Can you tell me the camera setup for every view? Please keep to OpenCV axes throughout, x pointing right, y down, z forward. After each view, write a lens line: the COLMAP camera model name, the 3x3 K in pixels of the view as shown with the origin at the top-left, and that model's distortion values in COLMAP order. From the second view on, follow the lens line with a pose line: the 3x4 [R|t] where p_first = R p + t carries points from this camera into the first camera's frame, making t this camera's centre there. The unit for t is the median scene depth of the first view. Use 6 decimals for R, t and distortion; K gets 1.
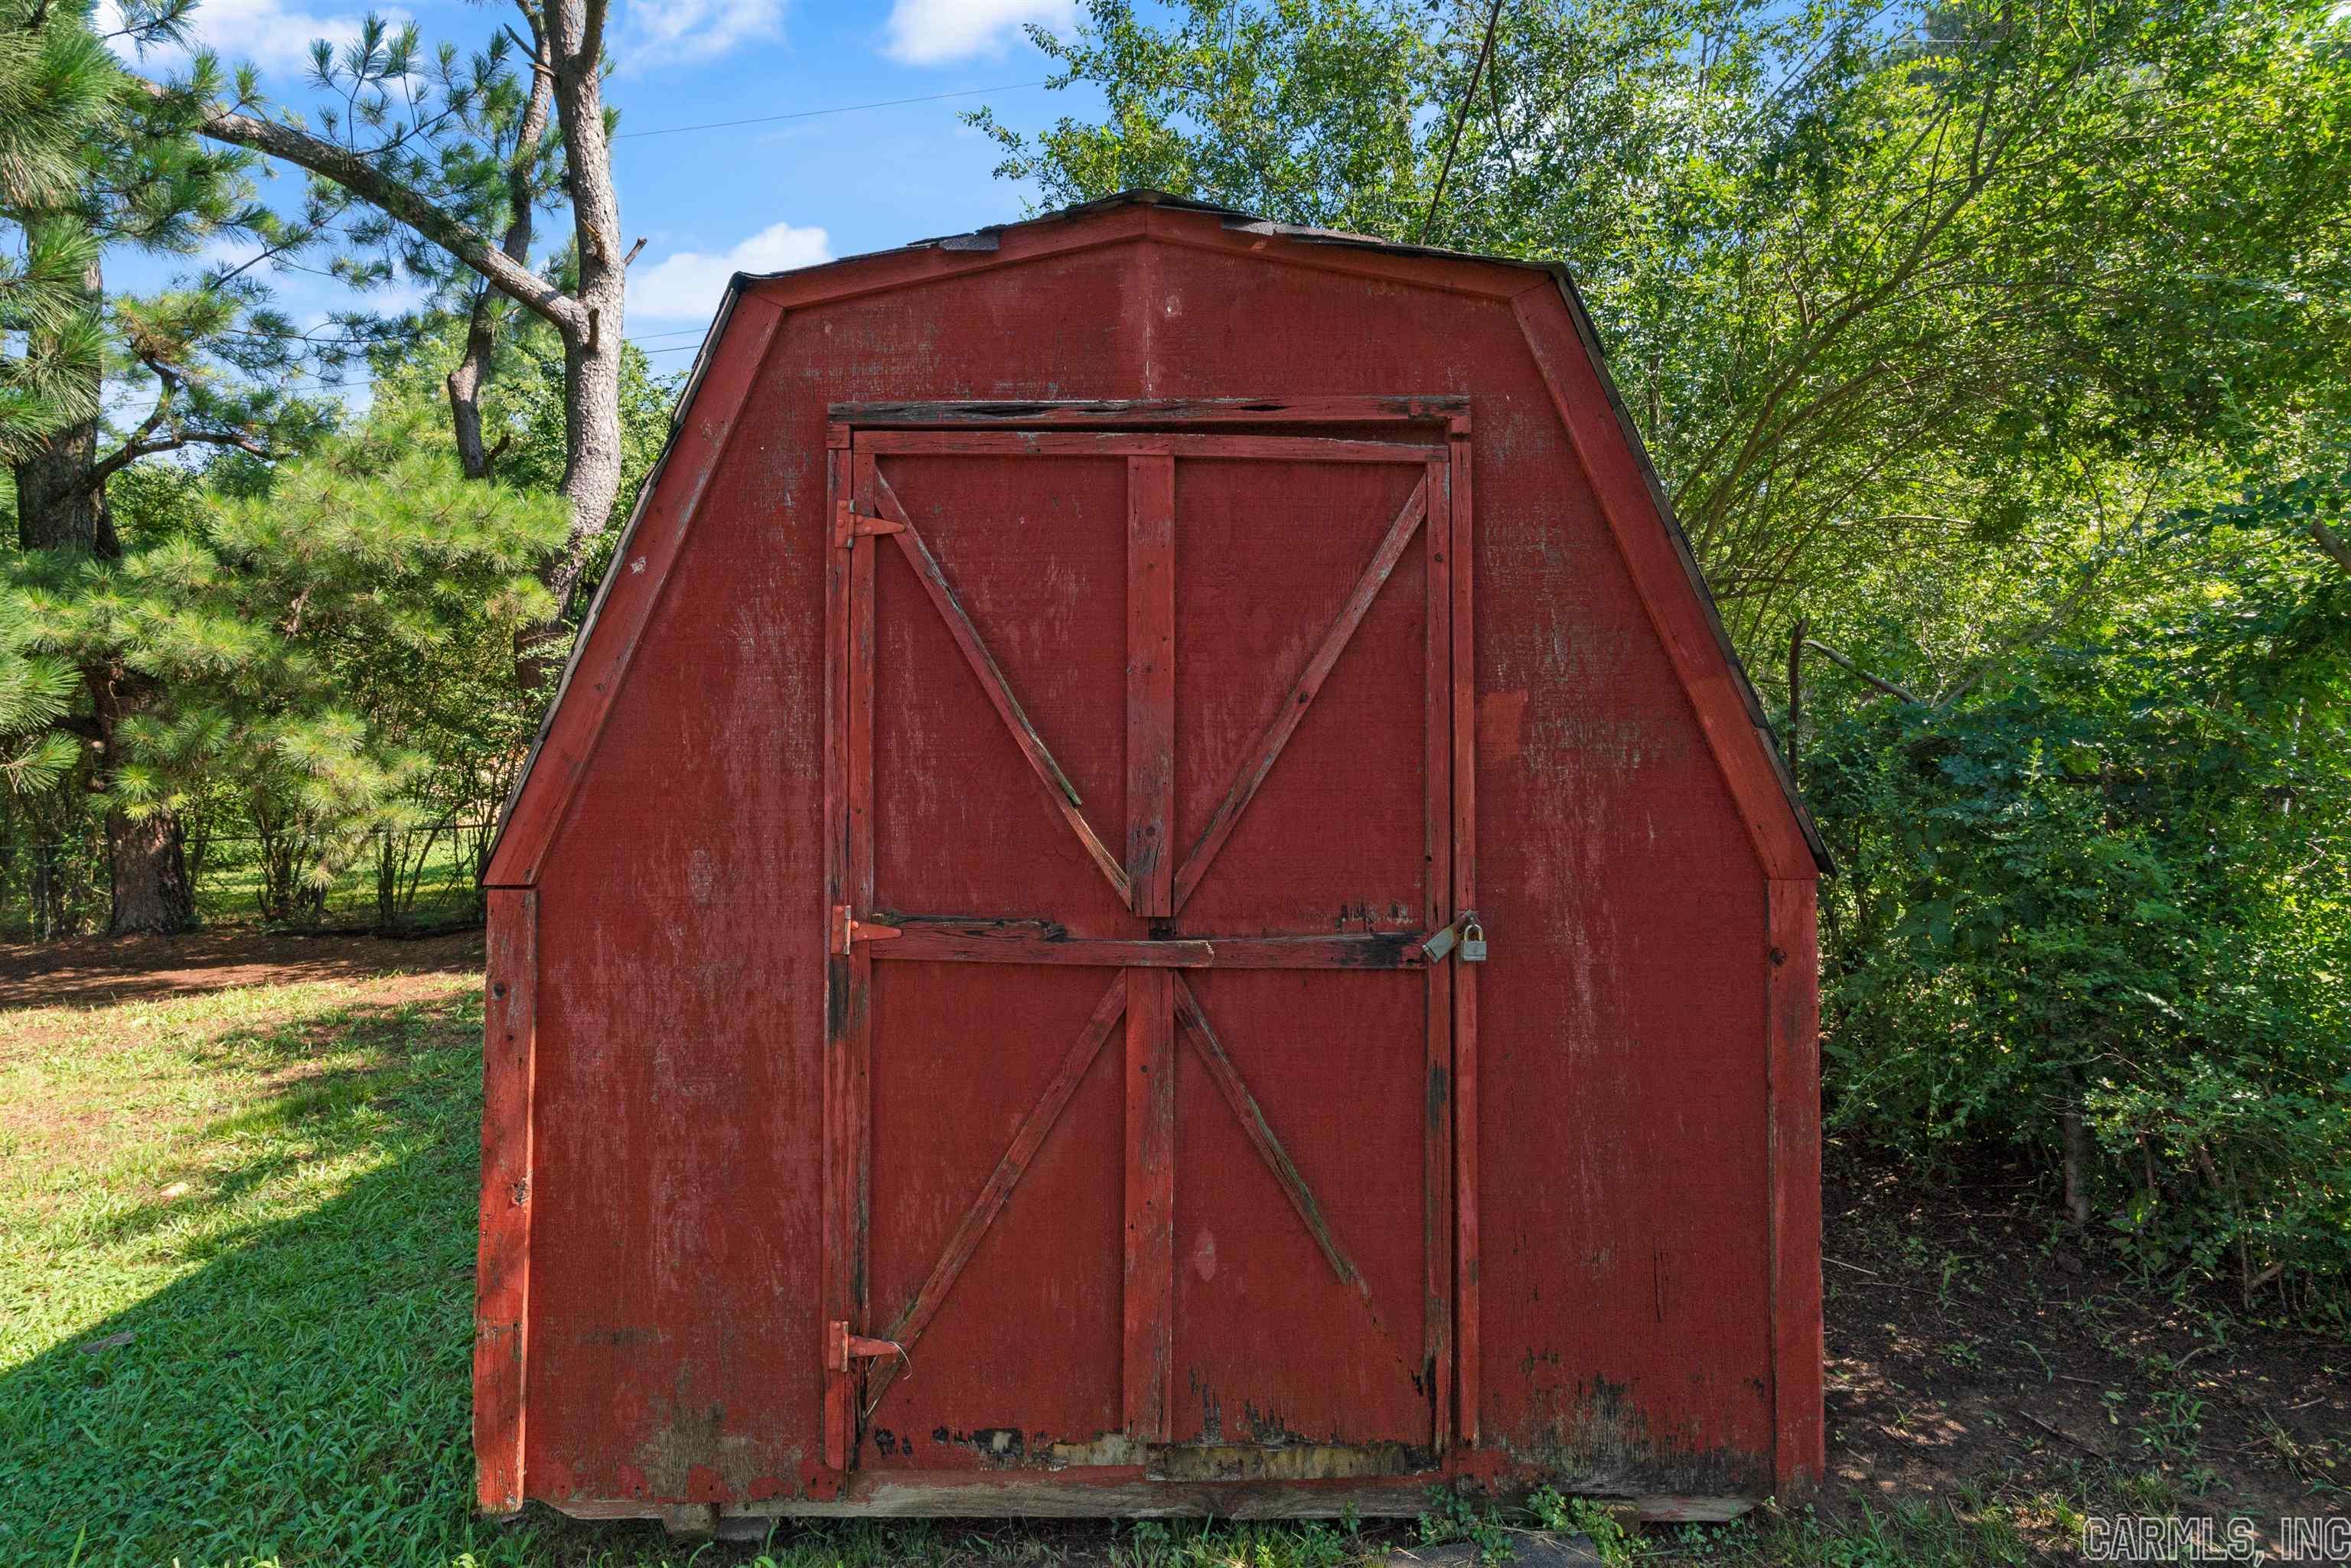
lens RADIAL K [[1096.2, 0, 1167.3], [0, 1096.2, 779.7], [0, 0, 1]] dist [-0.011992, 0.001999]
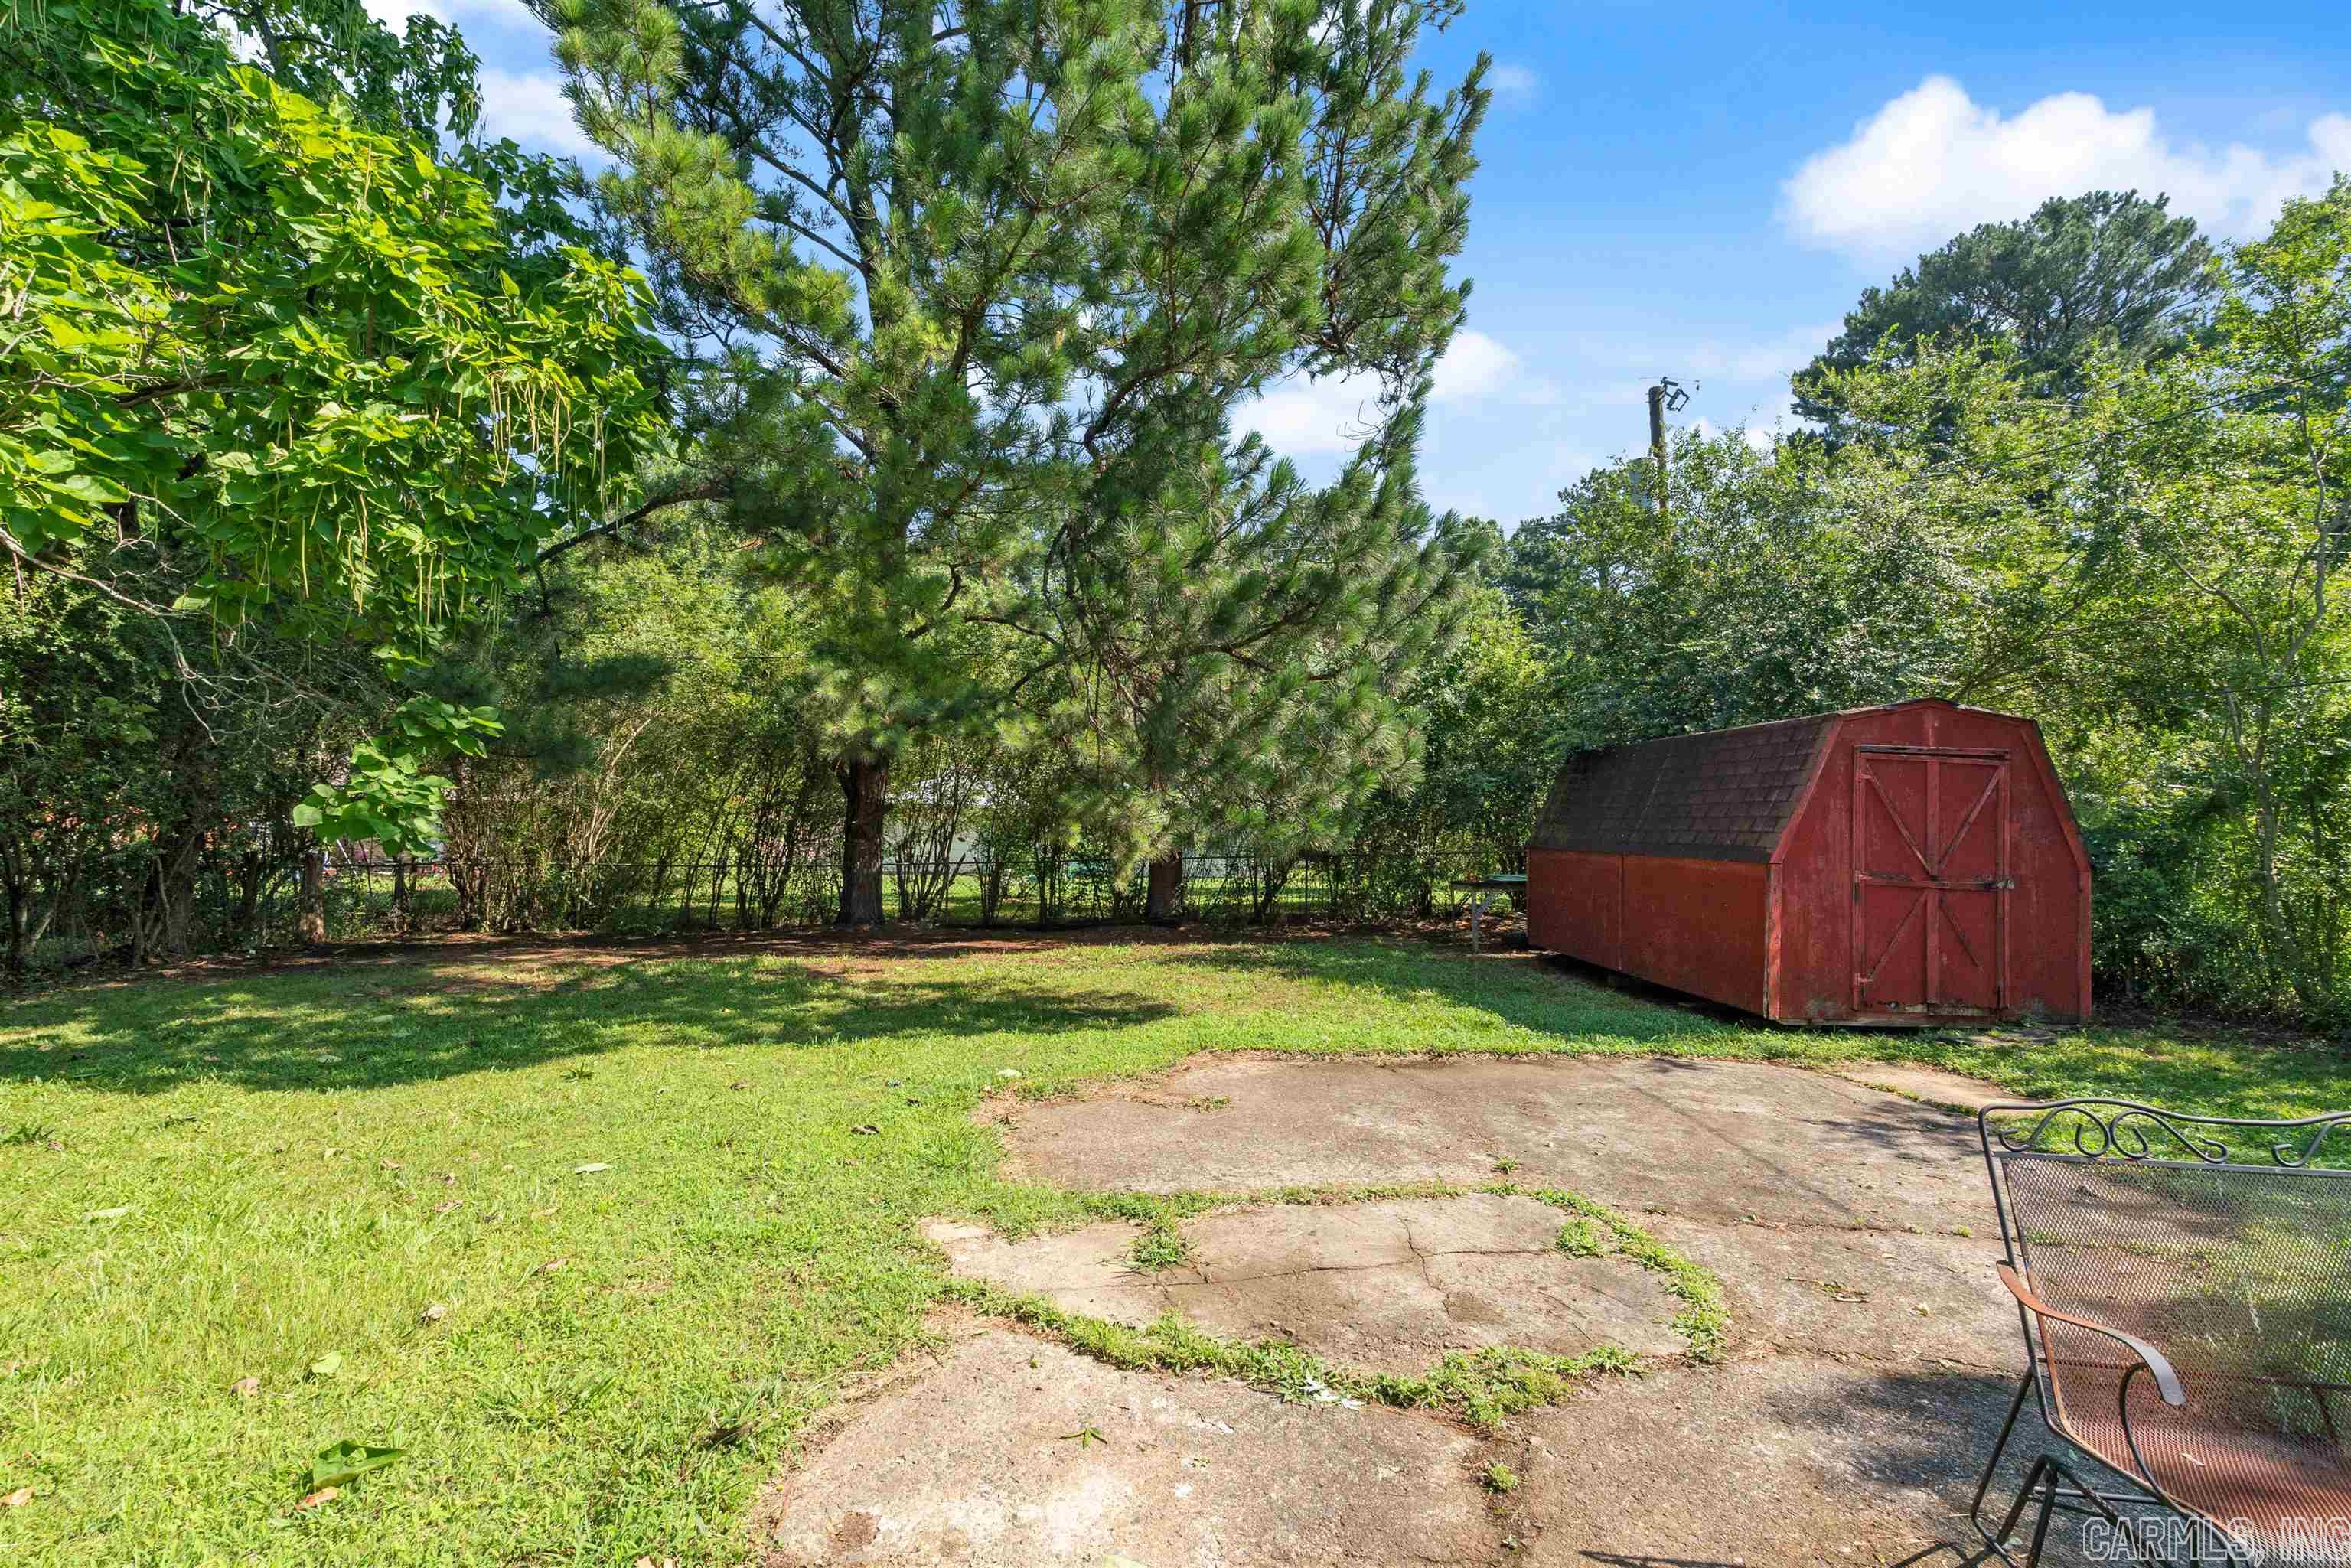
lens RADIAL K [[1096.2, 0, 1123.5], [0, 1096.2, 821.0], [0, 0, 1]] dist [-0.011992, 0.001999]
pose [[0.998947, 0.034445, 0.030301, -3.128253], [-0.033923, 0.999270, -0.017577, 0.094178], [-0.030885, 0.016531, 0.999386, -2.937071]]
